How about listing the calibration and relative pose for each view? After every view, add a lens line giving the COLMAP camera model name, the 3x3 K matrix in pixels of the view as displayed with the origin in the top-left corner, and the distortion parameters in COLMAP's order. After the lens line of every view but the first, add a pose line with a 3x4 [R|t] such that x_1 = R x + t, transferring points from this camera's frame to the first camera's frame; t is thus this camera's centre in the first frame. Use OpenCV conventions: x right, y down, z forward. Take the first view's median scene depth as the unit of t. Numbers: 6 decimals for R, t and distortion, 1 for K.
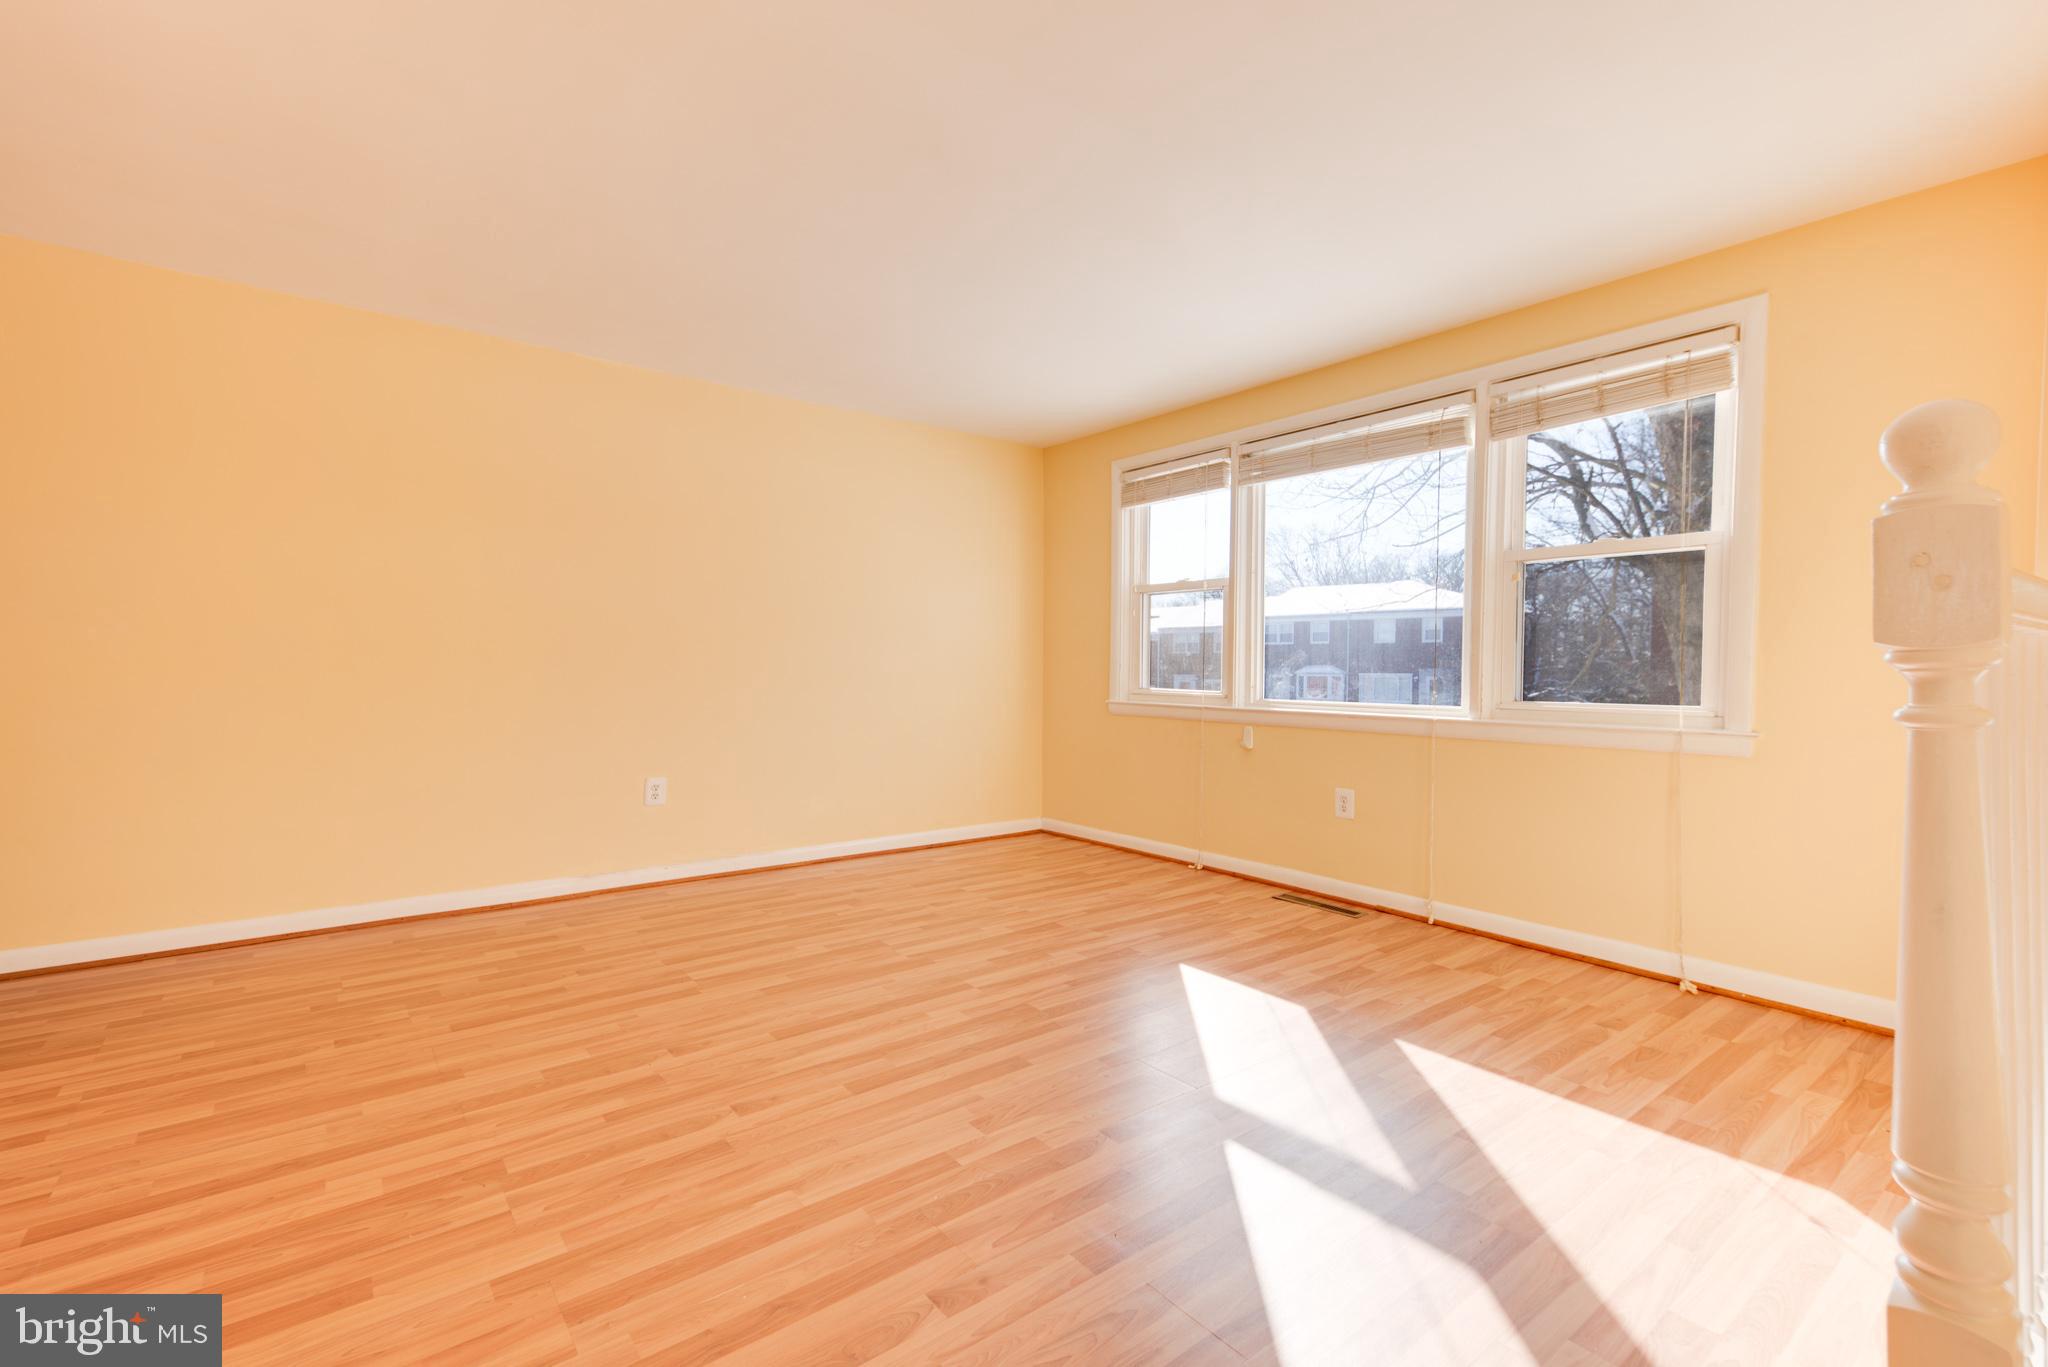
lens RADIAL K [[870.7, 0, 1024.0], [0, 870.7, 683.5], [0, 0, 1]] dist [0.029310, 0.000010]
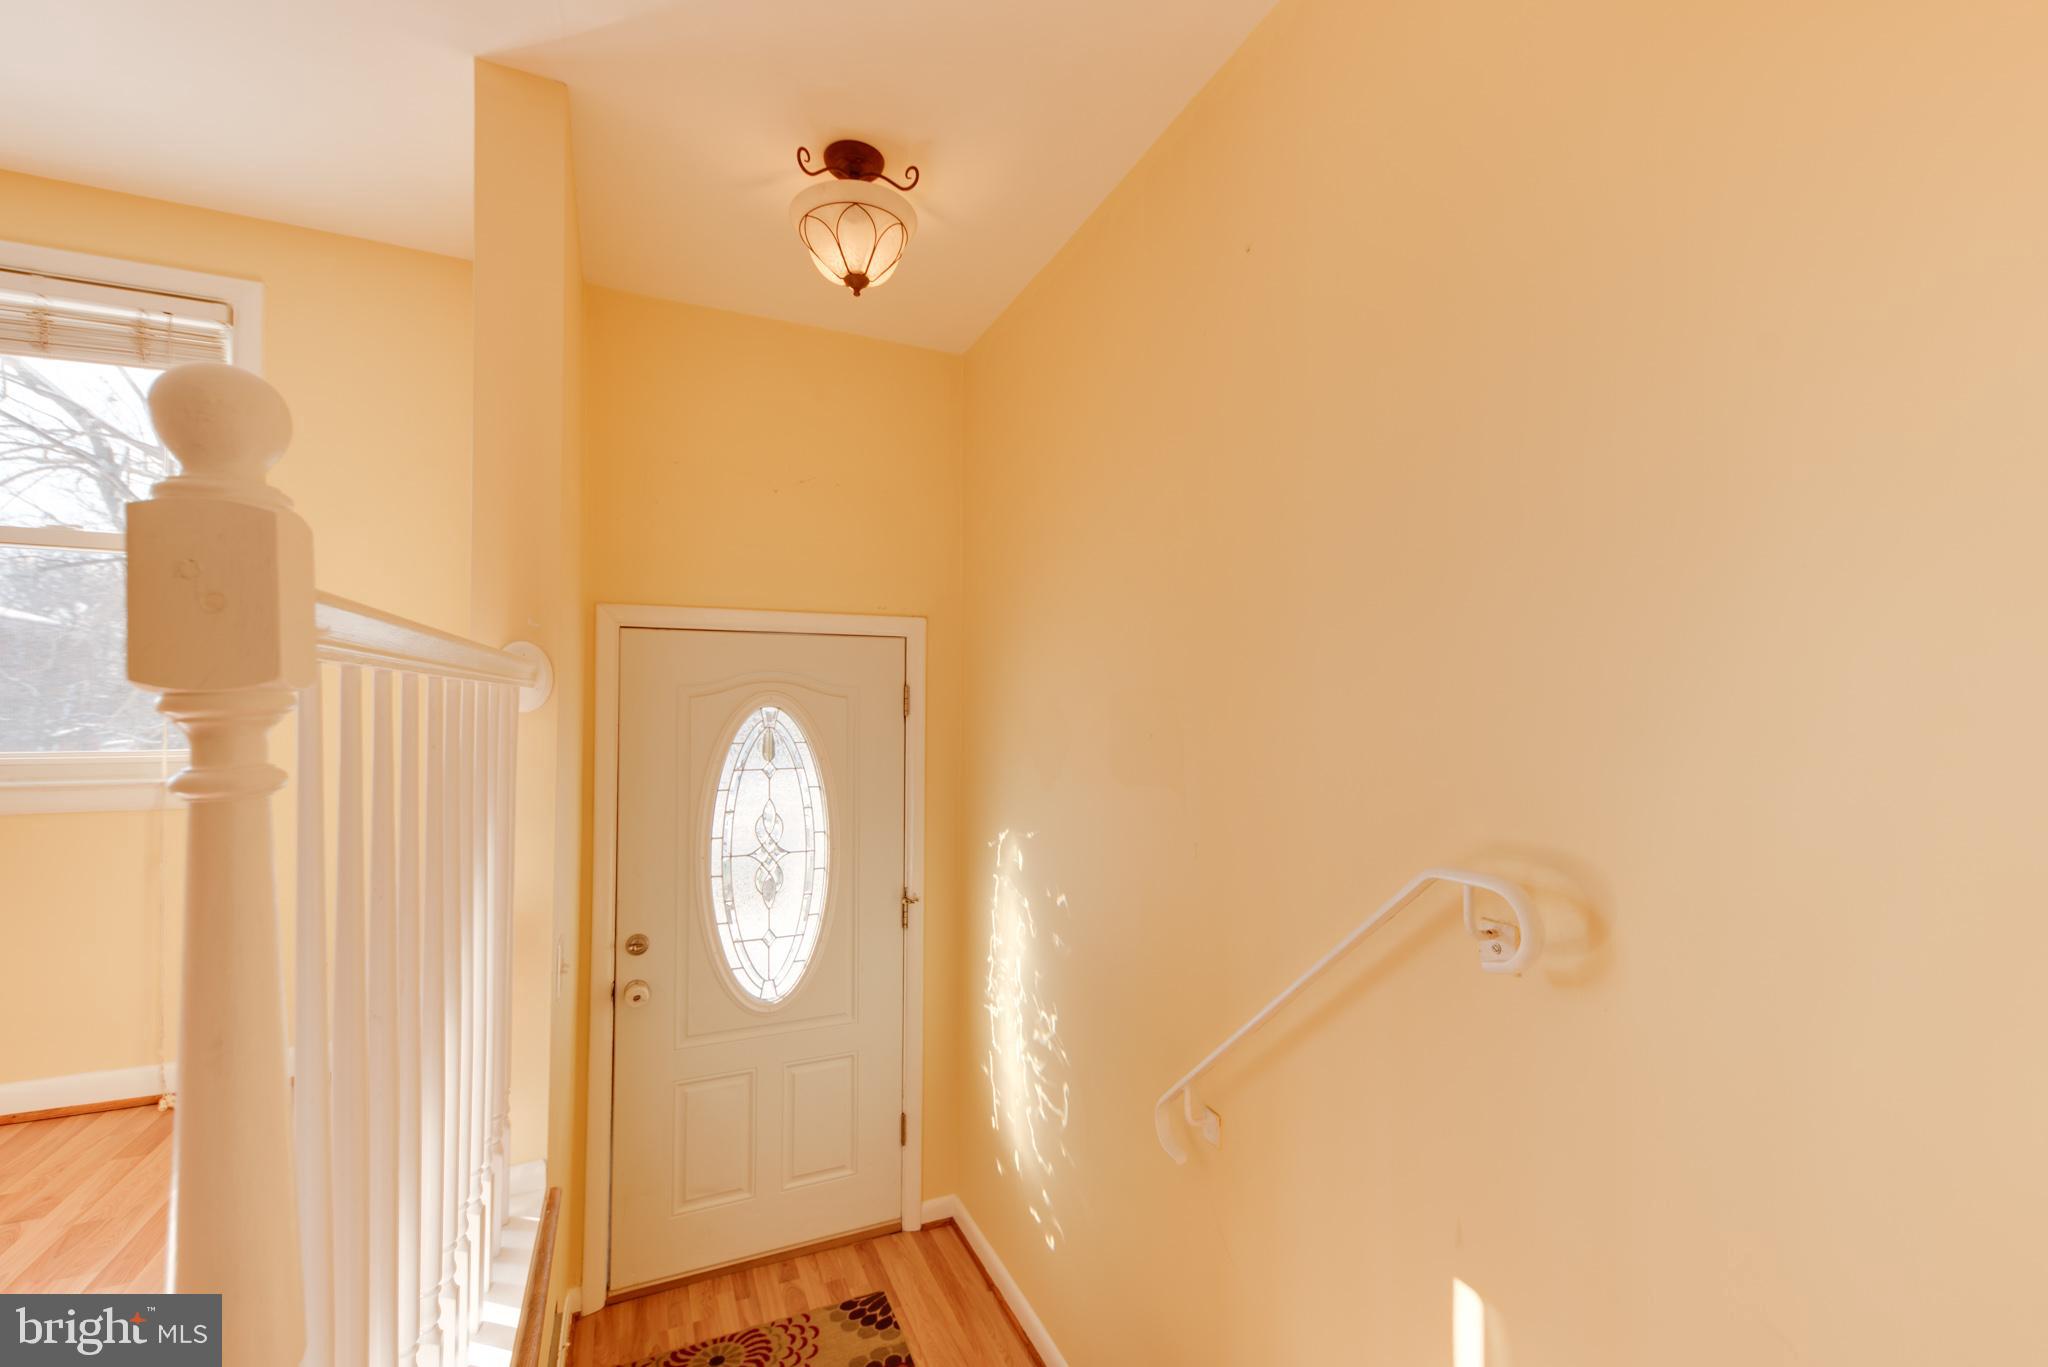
lens RADIAL K [[870.7, 0, 1024.0], [0, 870.7, 683.5], [0, 0, 1]] dist [0.029310, 0.000010]
pose [[0.238040, 0.008385, 0.971219, 0.138187], [0.021717, 0.999667, -0.013953, -0.006136], [-0.971013, 0.024413, 0.237778, 0.051749]]
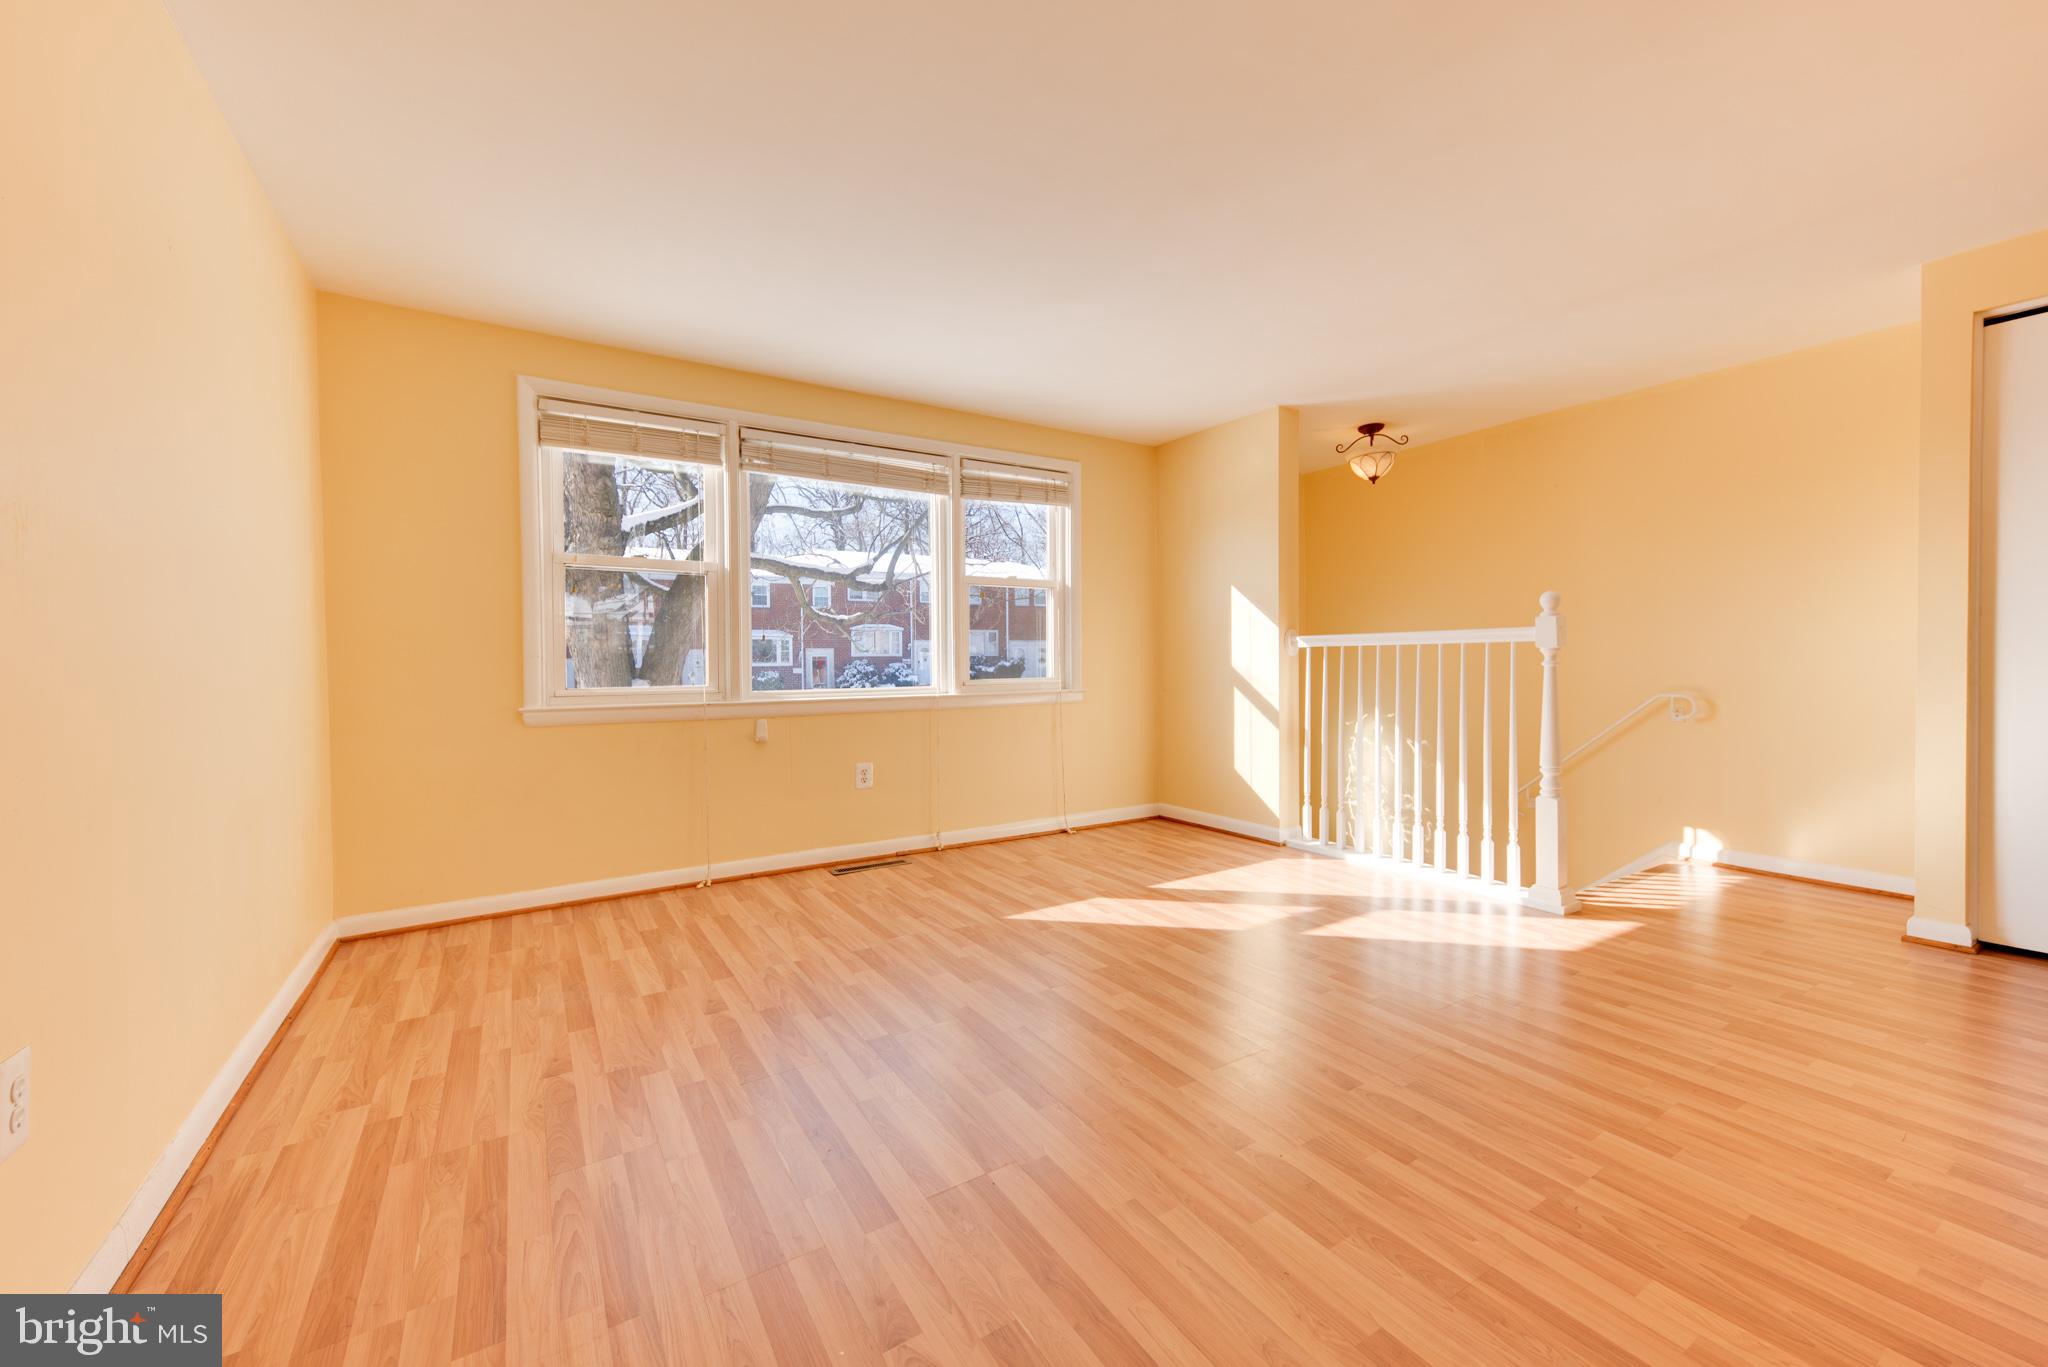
lens RADIAL K [[820.6, 0, 1047.7], [0, 820.6, 668.3], [0, 0, 1]] dist [0.022250, -0.000032]
pose [[0.089918, -0.016821, 0.995807, -0.895091], [0.026386, 0.999547, 0.014502, -0.016796], [-0.995600, 0.024972, 0.090321, 0.857883]]
